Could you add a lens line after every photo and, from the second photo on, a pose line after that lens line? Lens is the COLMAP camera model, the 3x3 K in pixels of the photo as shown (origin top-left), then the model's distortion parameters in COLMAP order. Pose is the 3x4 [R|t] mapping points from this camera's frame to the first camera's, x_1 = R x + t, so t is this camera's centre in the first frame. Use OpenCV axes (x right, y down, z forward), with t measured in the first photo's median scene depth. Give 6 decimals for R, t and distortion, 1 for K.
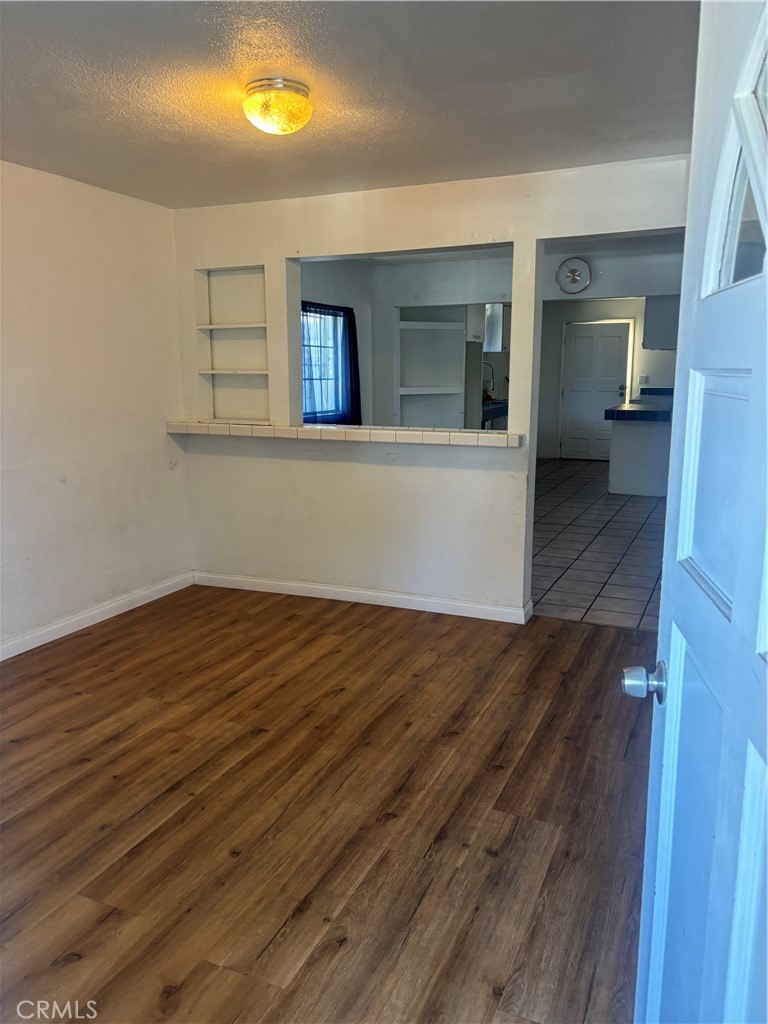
lens RADIAL K [[773.5, 0, 386.0], [0, 773.5, 508.9], [0, 0, 1]] dist [0.050952, -0.056996]
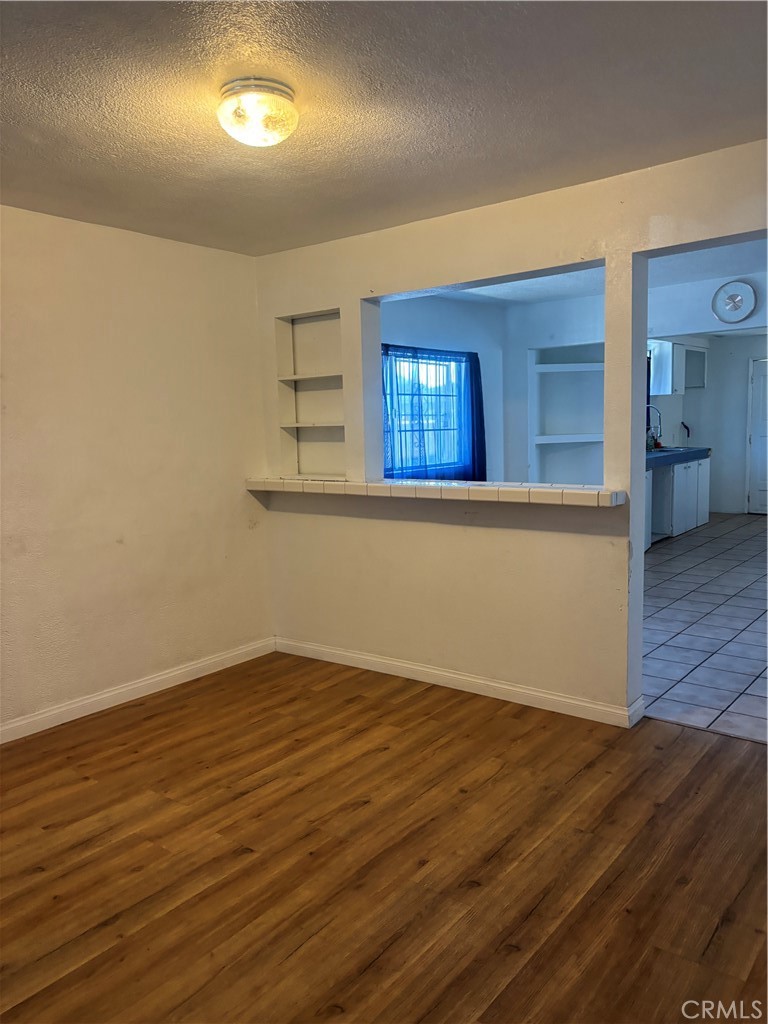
lens RADIAL K [[773.5, 0, 382.9], [0, 773.5, 518.7], [0, 0, 1]] dist [0.050952, -0.056996]
pose [[0.968344, 0.006349, -0.249540, 0.166183], [-0.019433, 0.998560, -0.050007, -0.027304], [0.248863, 0.053273, 0.967072, 0.187155]]
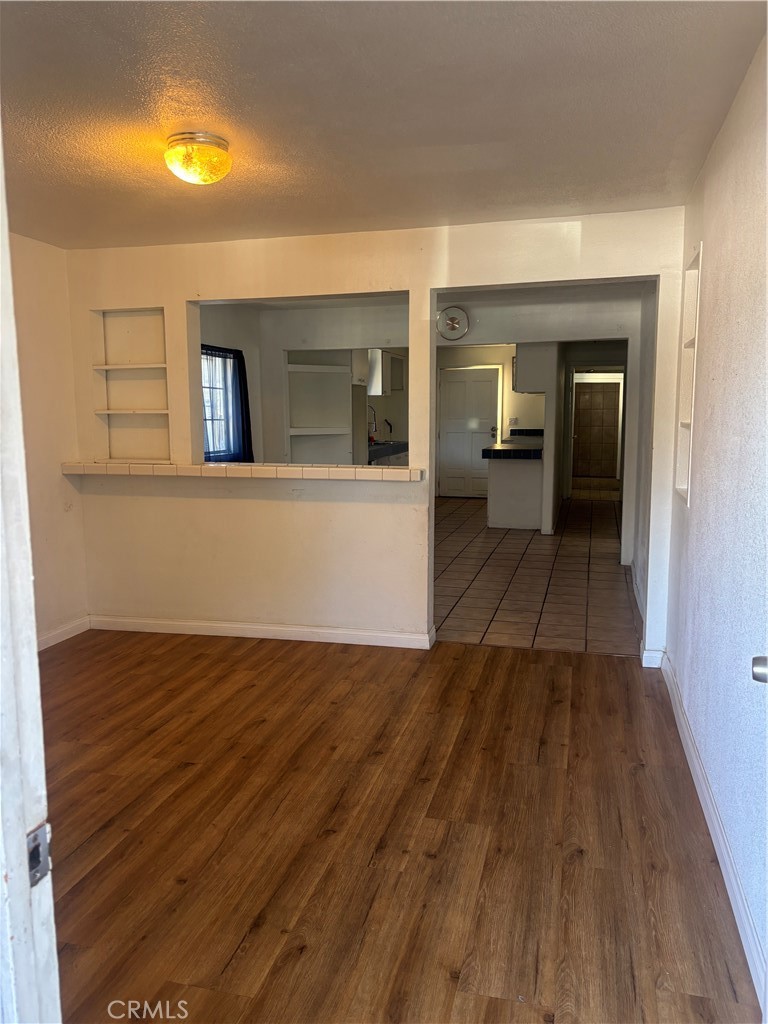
lens RADIAL K [[773.5, 0, 382.7], [0, 773.5, 513.2], [0, 0, 1]] dist [0.050952, -0.056996]
pose [[0.987061, -0.023408, 0.158629, -0.057070], [0.031326, 0.998375, -0.047604, 0.015555], [-0.157257, 0.051958, 0.986190, -0.040554]]
